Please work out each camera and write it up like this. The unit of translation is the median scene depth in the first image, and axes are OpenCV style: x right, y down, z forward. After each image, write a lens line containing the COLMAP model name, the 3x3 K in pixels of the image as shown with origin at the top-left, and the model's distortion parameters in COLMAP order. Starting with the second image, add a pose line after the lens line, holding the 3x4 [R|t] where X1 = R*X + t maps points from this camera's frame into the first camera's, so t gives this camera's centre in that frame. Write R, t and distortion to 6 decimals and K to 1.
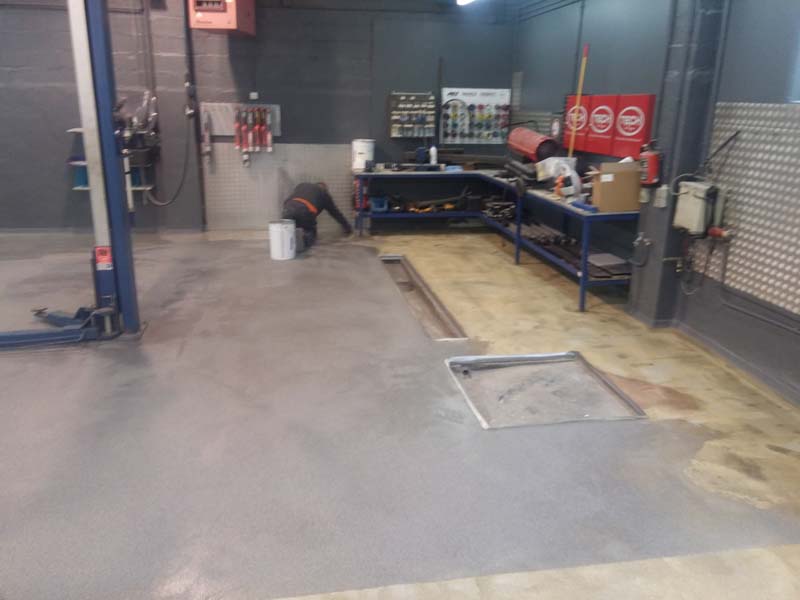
lens RADIAL K [[667.0, 0, 405.2], [0, 667.0, 302.4], [0, 0, 1]] dist [0.052473, -0.048172]
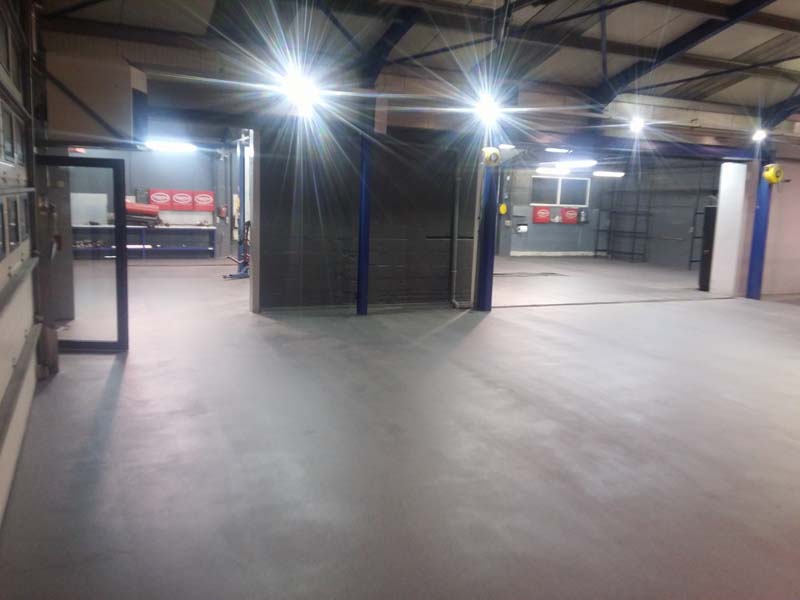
lens RADIAL K [[667.0, 0, 398.0], [0, 667.0, 301.2], [0, 0, 1]] dist [0.052473, -0.048172]
pose [[-0.248162, -0.163558, 0.954811, -2.085981], [0.244516, 0.943152, 0.225112, -0.209868], [-0.937351, 0.289331, -0.194062, 0.616389]]
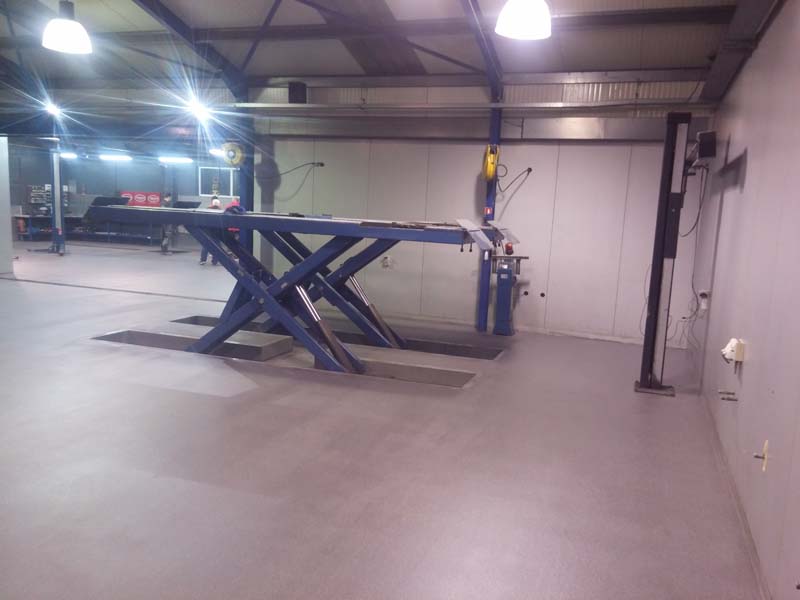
lens RADIAL K [[667.0, 0, 401.2], [0, 667.0, 301.5], [0, 0, 1]] dist [0.052473, -0.048172]
pose [[0.495300, -0.115949, 0.860950, -1.697818], [0.214583, 0.976672, 0.008086, 0.424630], [-0.841803, 0.180741, 0.508626, -1.504923]]
